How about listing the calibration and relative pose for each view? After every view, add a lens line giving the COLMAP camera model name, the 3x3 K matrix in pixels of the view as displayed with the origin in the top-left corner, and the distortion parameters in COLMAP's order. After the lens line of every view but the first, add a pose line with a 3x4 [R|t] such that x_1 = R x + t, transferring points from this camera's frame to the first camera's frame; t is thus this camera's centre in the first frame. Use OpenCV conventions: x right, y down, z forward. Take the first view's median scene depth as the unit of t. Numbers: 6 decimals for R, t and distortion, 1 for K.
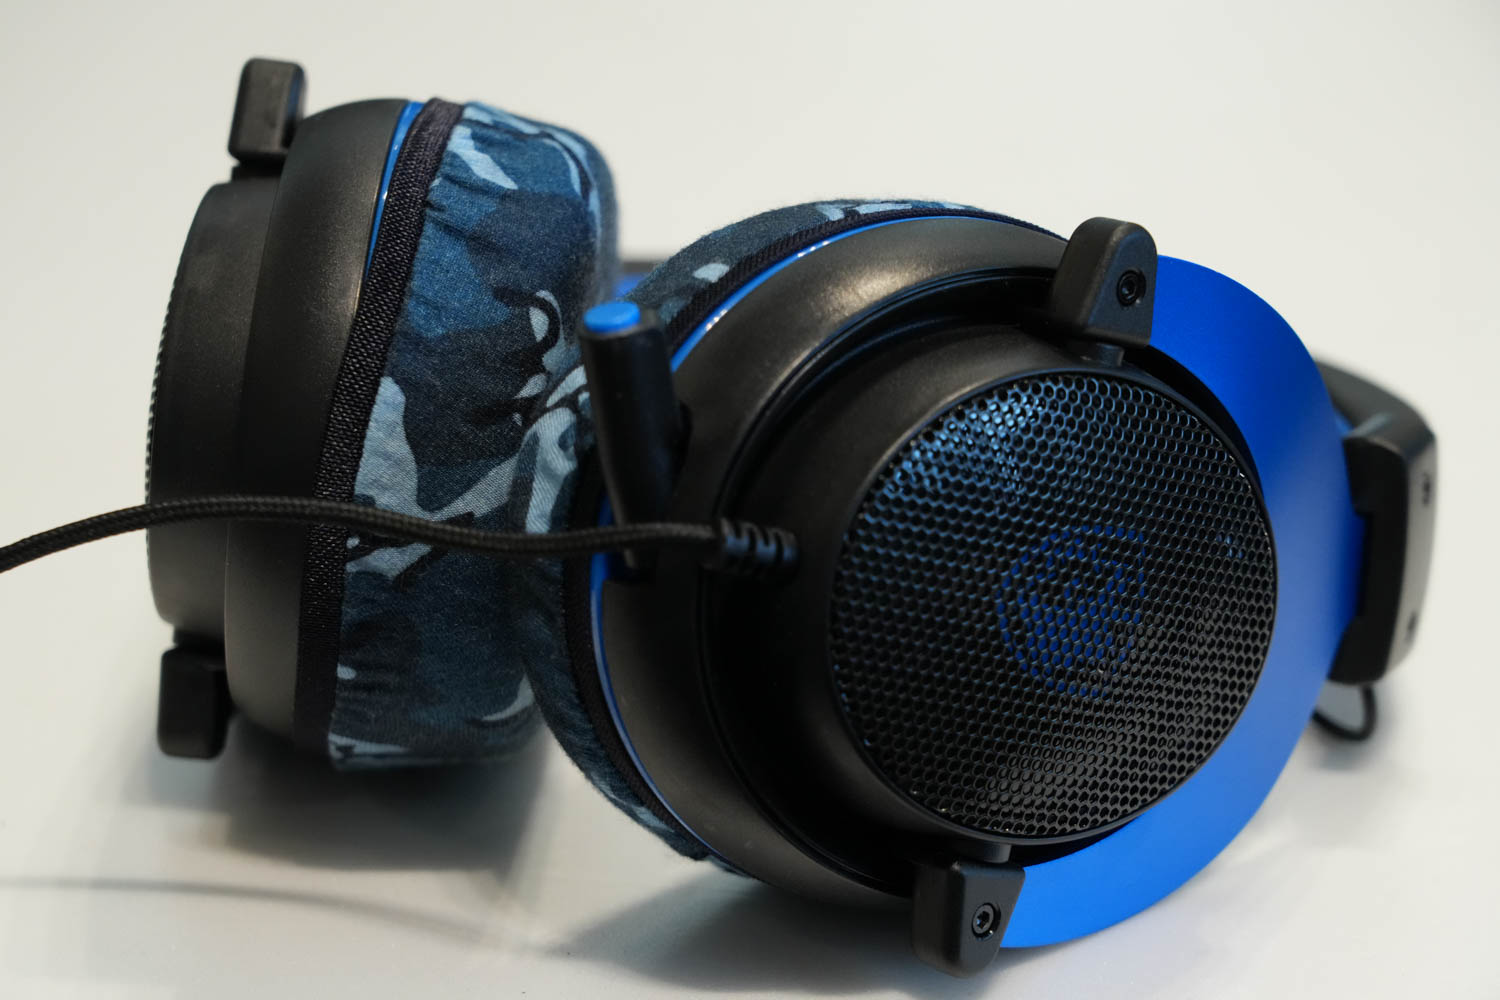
lens RADIAL K [[4467.8, 0, 750.0], [0, 4467.8, 500.0], [0, 0, 1]] dist [0.009703, 1.250740]
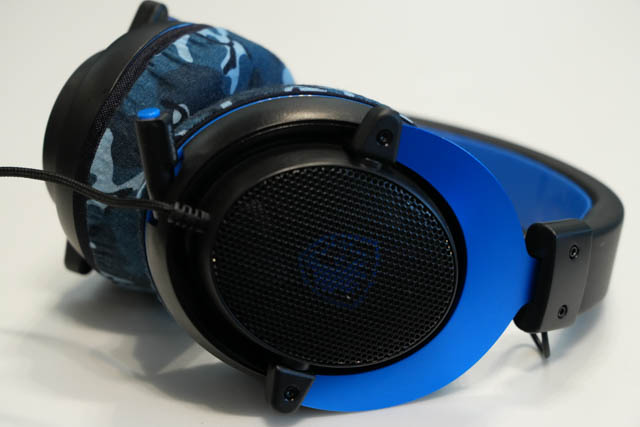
lens RADIAL K [[1906.3, 0, 320.0], [0, 1906.3, 213.5], [0, 0, 1]] dist [0.009703, 1.250740]
pose [[0.913922, 0.165148, -0.370773, 0.421175], [-0.167924, 0.985482, 0.025030, -0.026971], [0.369524, 0.039386, 0.928386, 0.066502]]
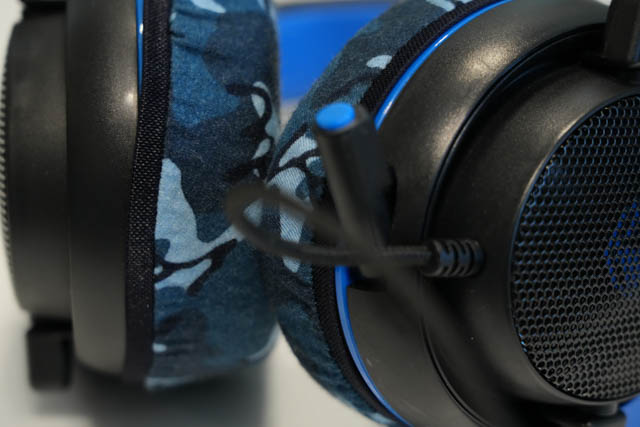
lens RADIAL K [[1906.3, 0, 320.0], [0, 1906.3, 213.5], [0, 0, 1]] dist [0.009703, 1.250740]
pose [[0.987355, -0.140508, 0.073404, -0.079355], [0.130585, 0.983408, 0.125923, -0.081669], [-0.089879, -0.114745, 0.989321, 0.369817]]
